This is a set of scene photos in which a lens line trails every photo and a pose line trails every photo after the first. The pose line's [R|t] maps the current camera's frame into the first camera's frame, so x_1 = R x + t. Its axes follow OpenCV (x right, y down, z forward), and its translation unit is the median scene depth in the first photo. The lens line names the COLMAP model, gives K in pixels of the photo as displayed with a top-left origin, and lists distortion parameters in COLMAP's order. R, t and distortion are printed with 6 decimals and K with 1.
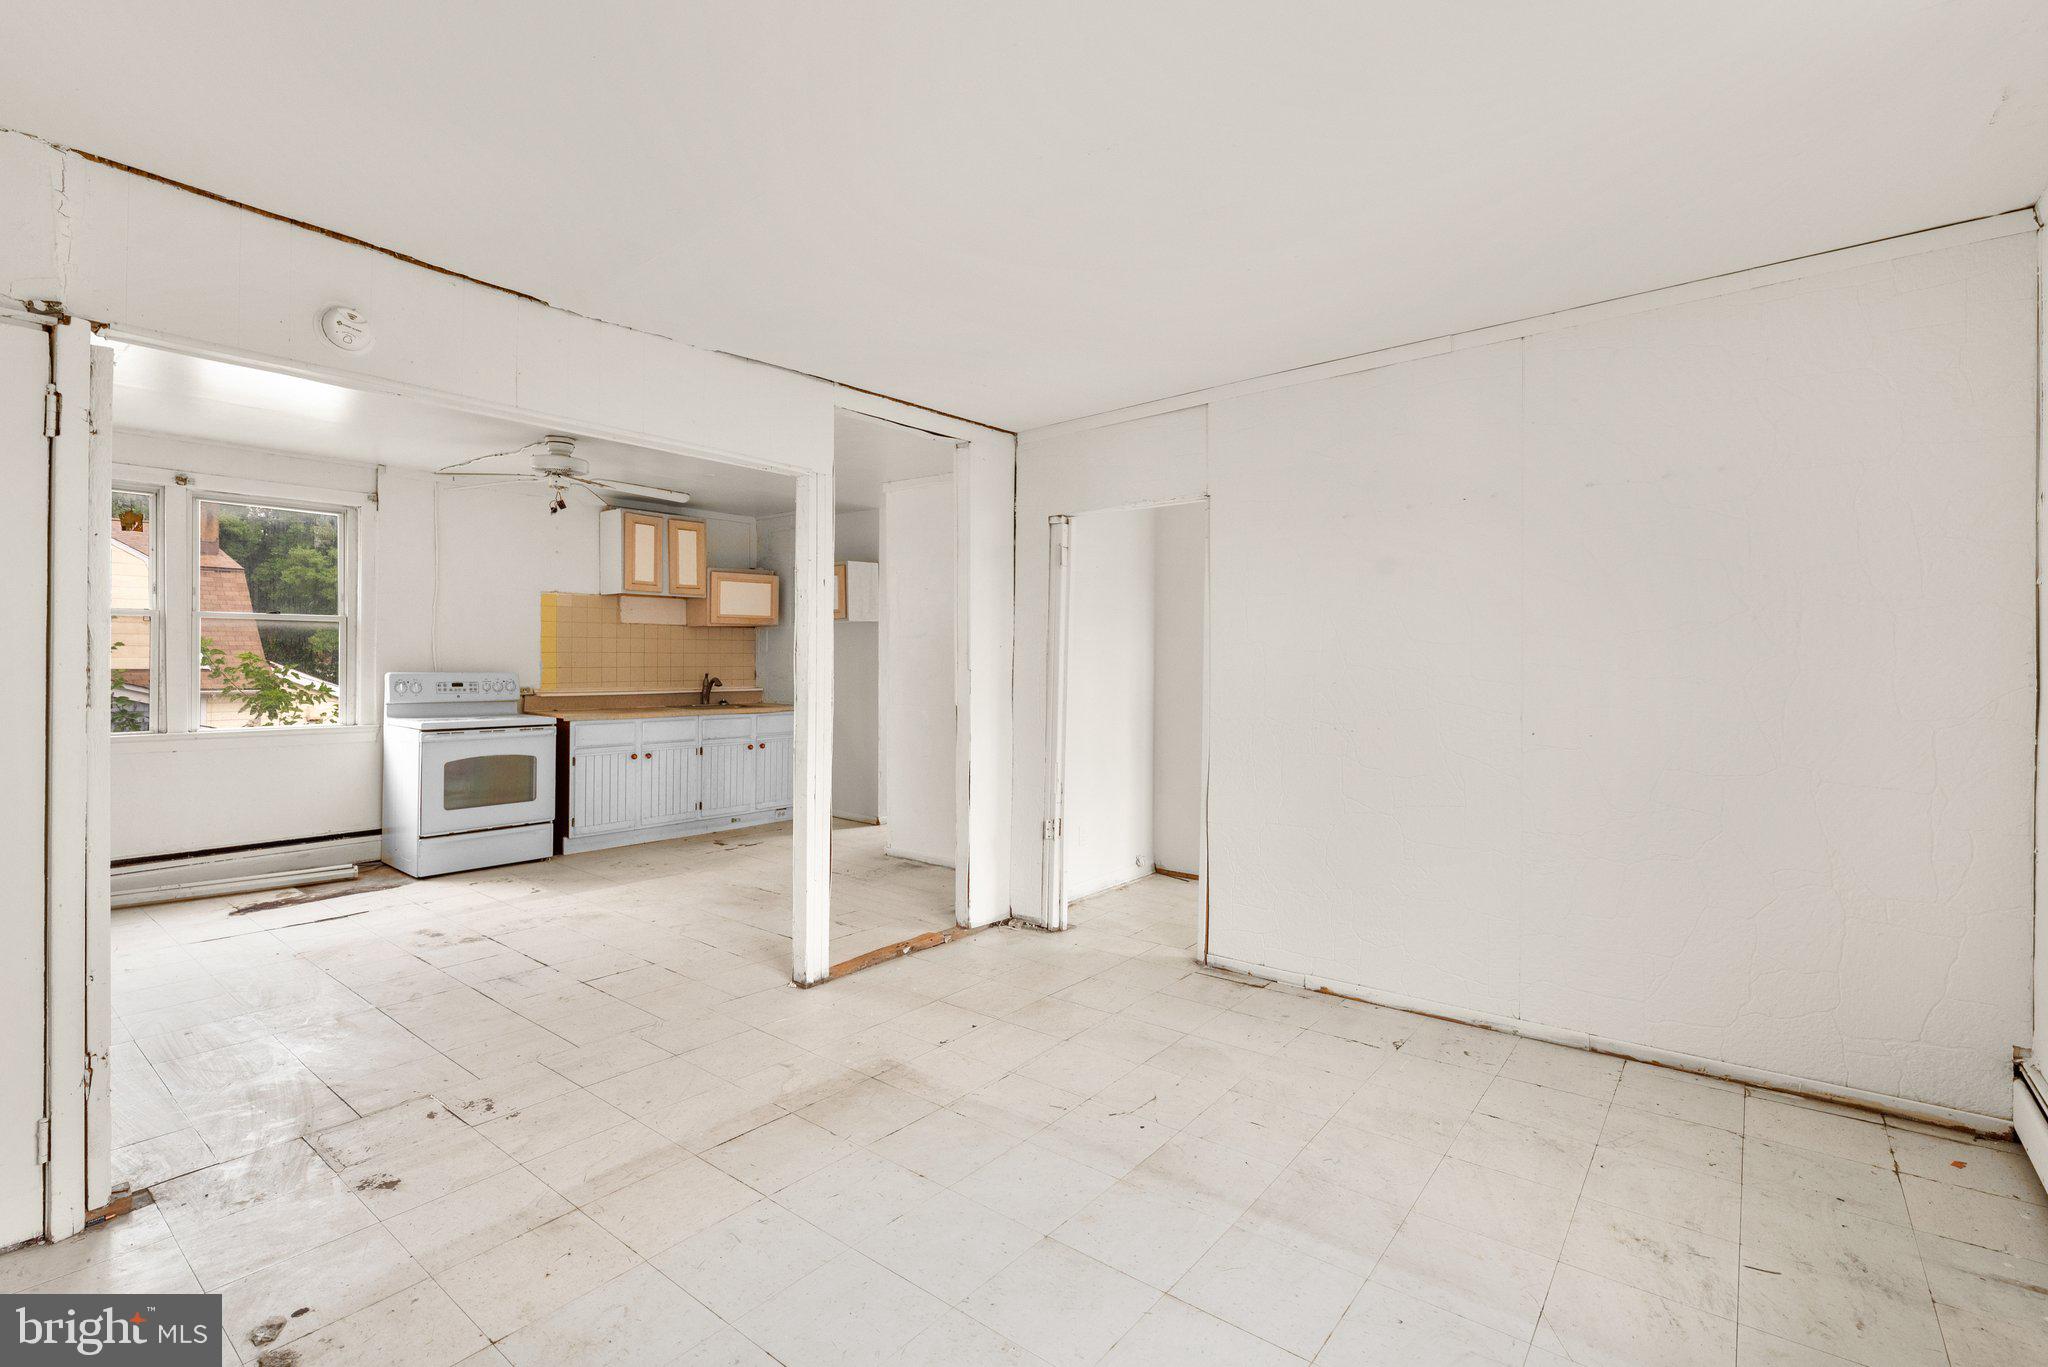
lens RADIAL K [[924.0, 0, 1023.9], [0, 924.0, 673.5], [0, 0, 1]] dist [0.002088, -0.000981]
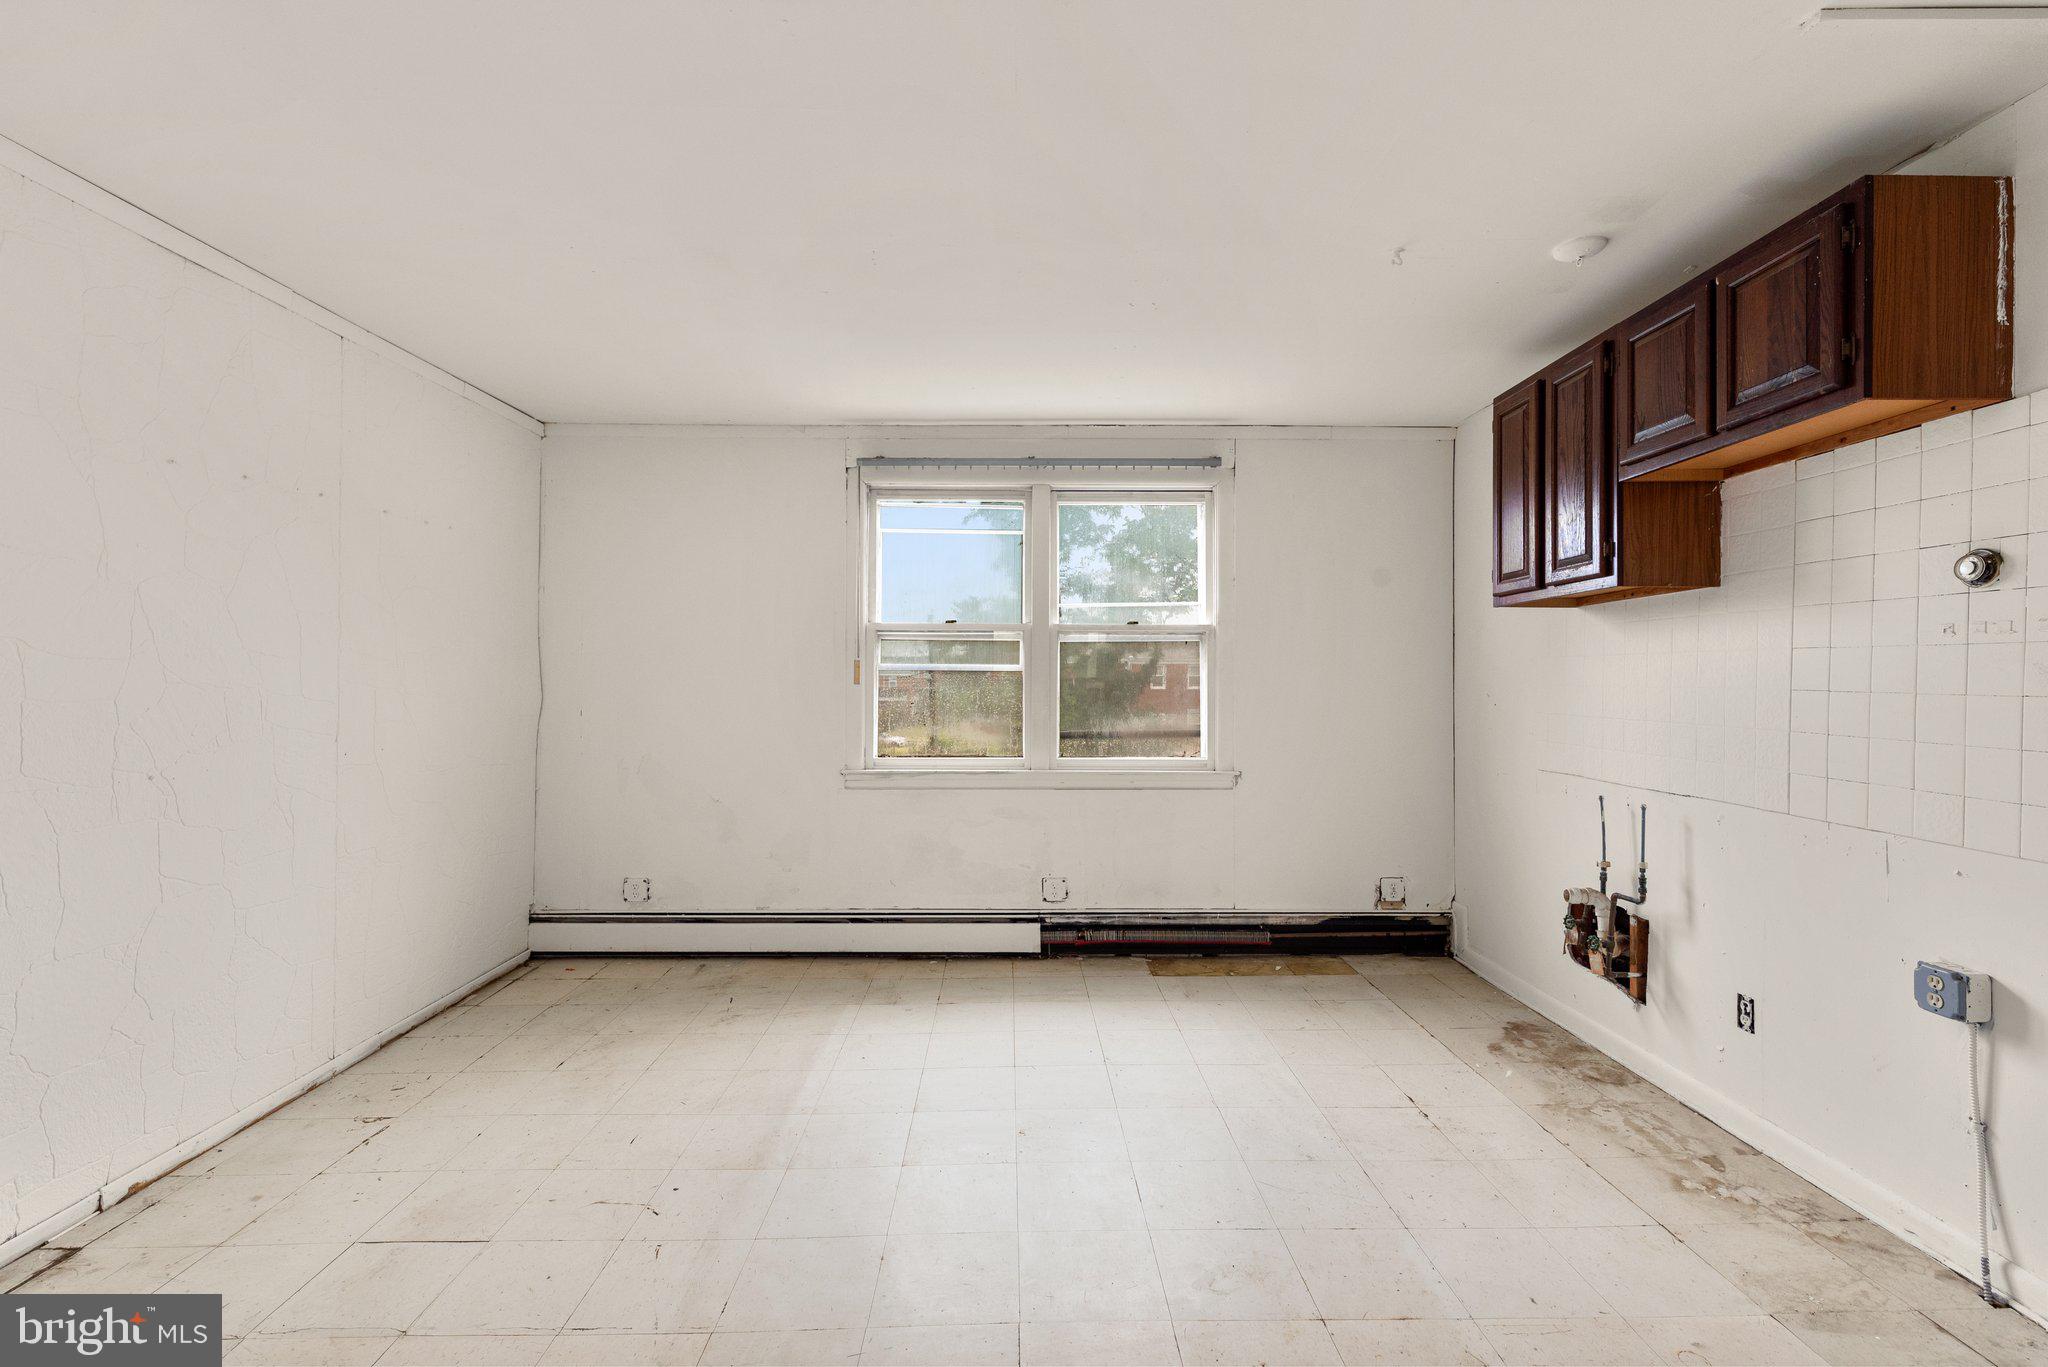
lens RADIAL K [[924.0, 0, 1023.4], [0, 924.0, 686.5], [0, 0, 1]] dist [0.002088, -0.000981]
pose [[-0.637085, -0.002433, 0.770790, -0.510450], [0.005211, 0.999959, 0.007463, -0.007369], [-0.770776, 0.008771, -0.637046, 0.843217]]
